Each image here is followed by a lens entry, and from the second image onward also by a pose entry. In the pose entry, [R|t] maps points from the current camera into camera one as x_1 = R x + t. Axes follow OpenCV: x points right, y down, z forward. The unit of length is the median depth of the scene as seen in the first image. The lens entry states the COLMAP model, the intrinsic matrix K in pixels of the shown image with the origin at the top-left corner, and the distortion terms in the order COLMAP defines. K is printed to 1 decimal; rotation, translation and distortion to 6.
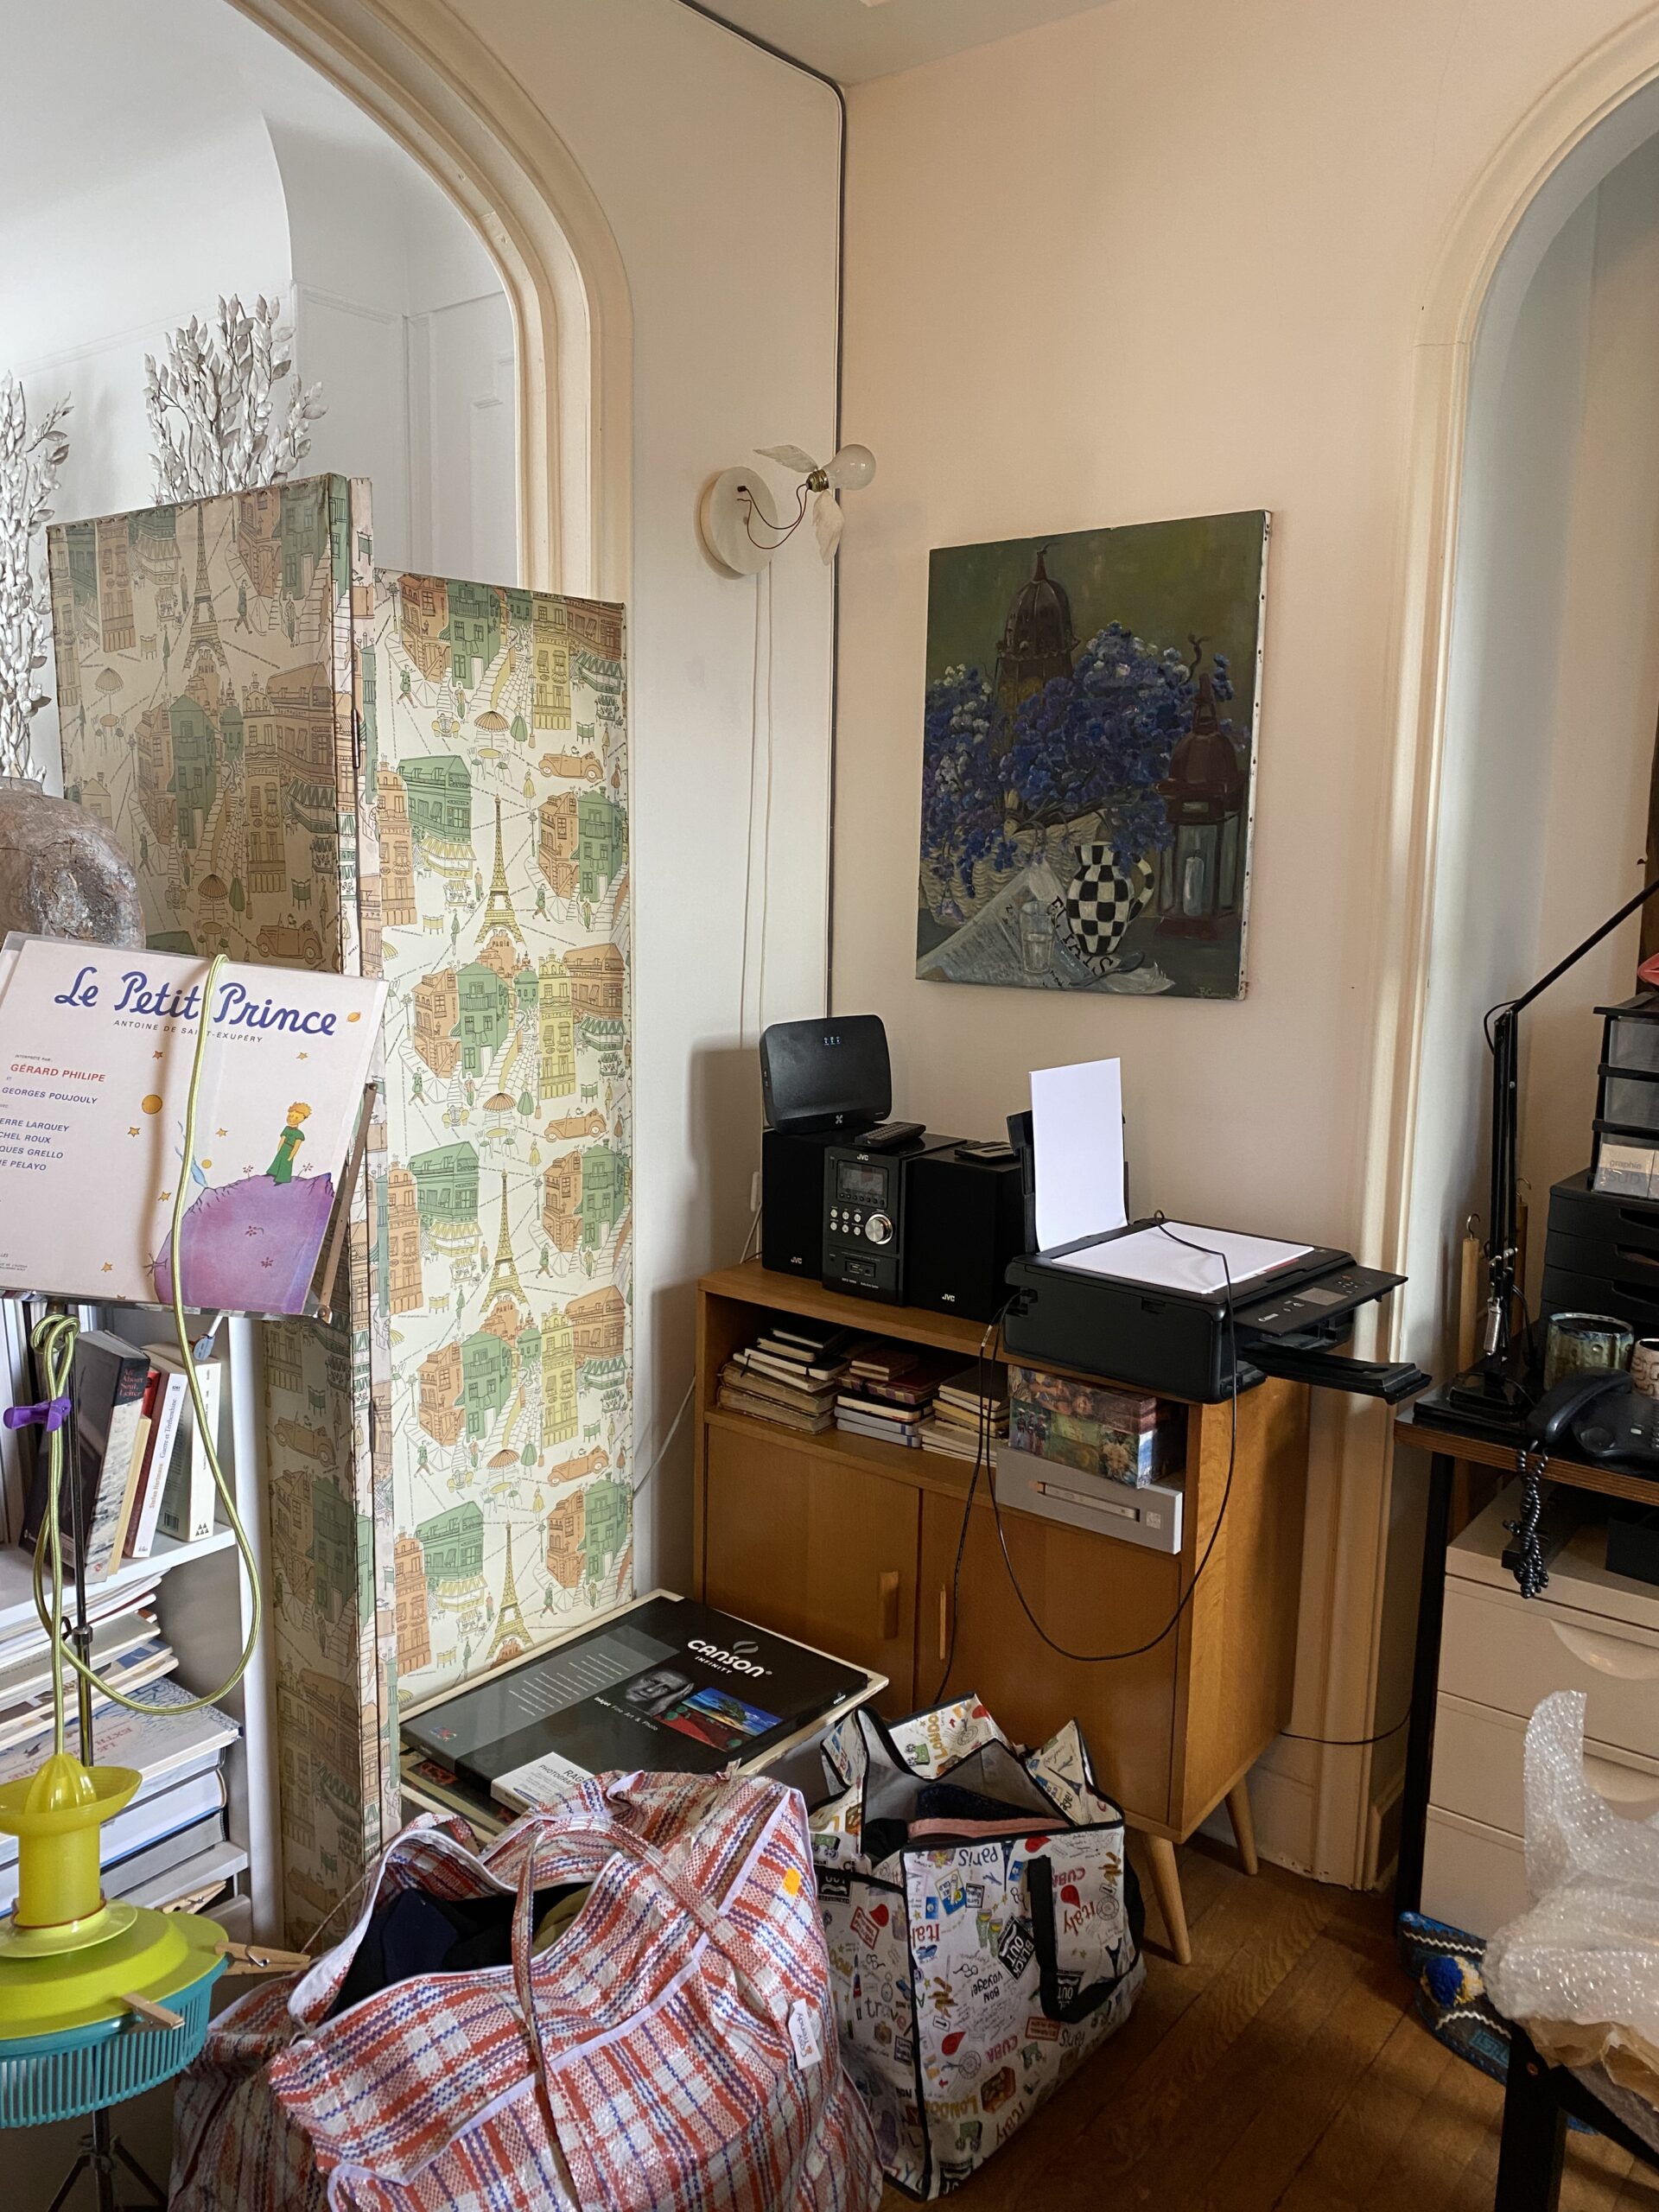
lens RADIAL K [[1686.2, 0, 854.4], [0, 1686.2, 1108.0], [0, 0, 1]] dist [0.100225, -0.154275]
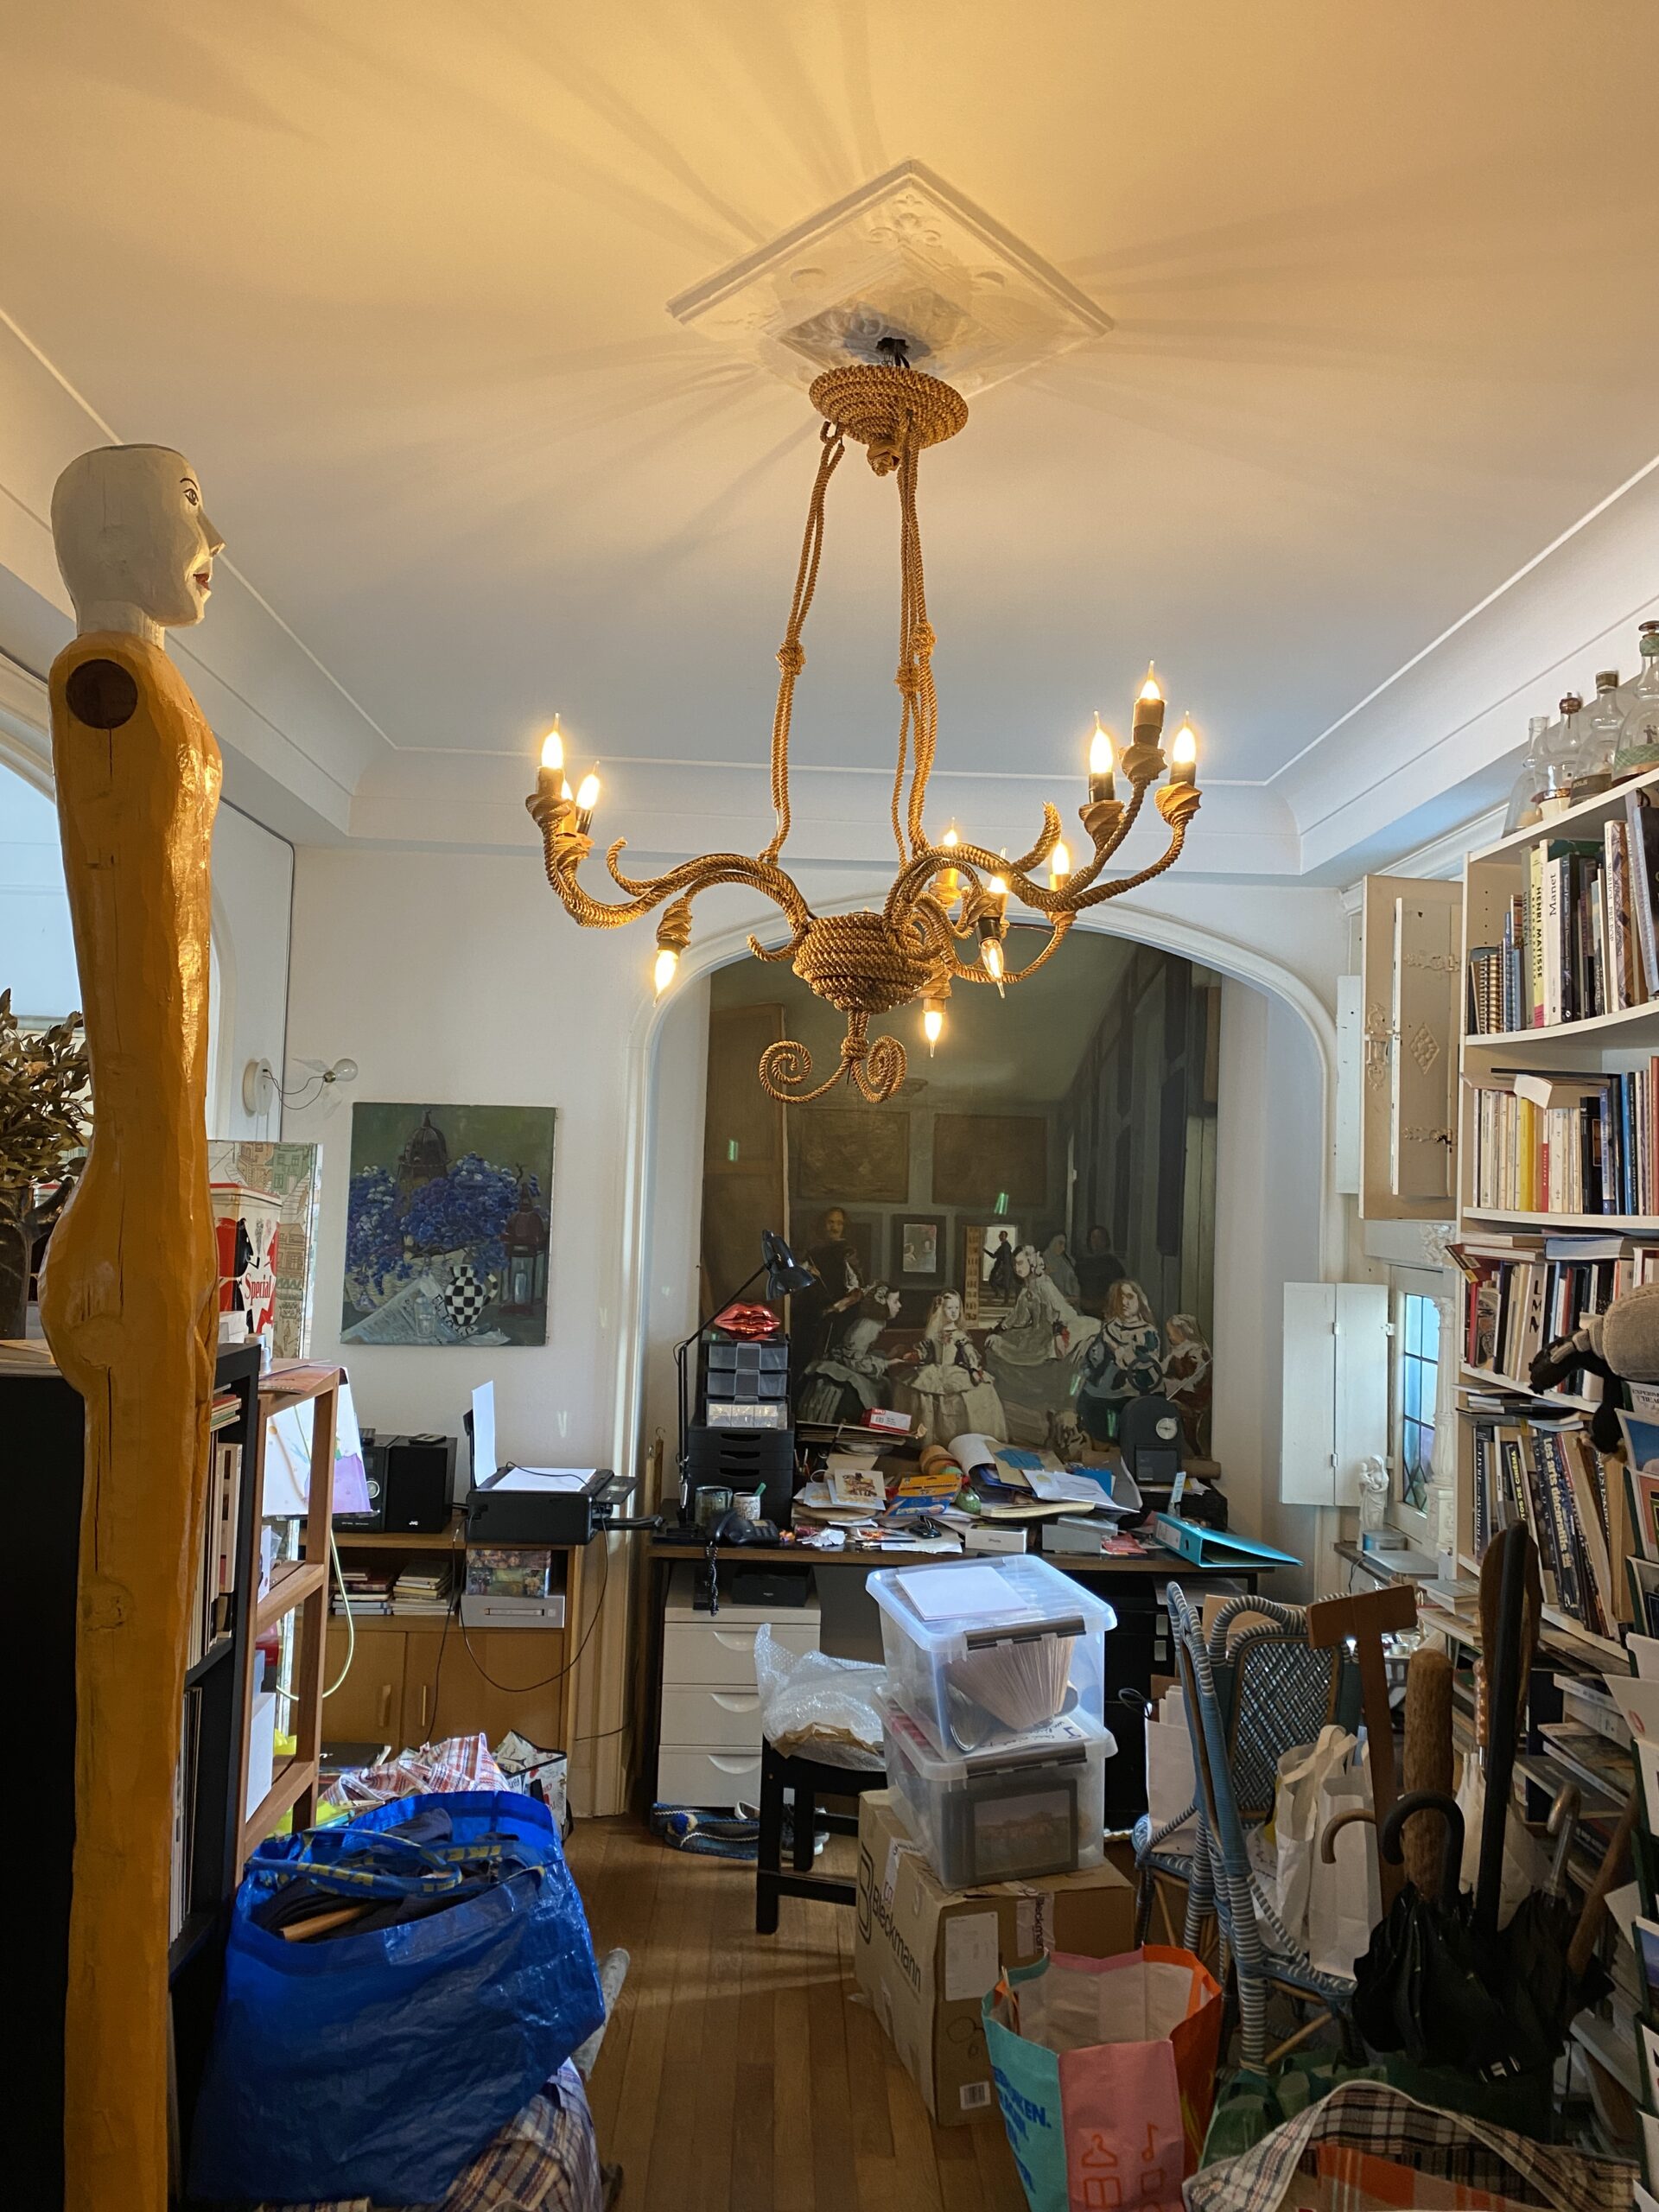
lens RADIAL K [[1686.2, 0, 854.4], [0, 1686.2, 1108.0], [0, 0, 1]] dist [0.100225, -0.154275]
pose [[0.762793, 0.032406, 0.645830, -0.757153], [0.081458, 0.985972, -0.145684, -0.020228], [-0.641491, 0.163735, 0.749453, -0.723417]]
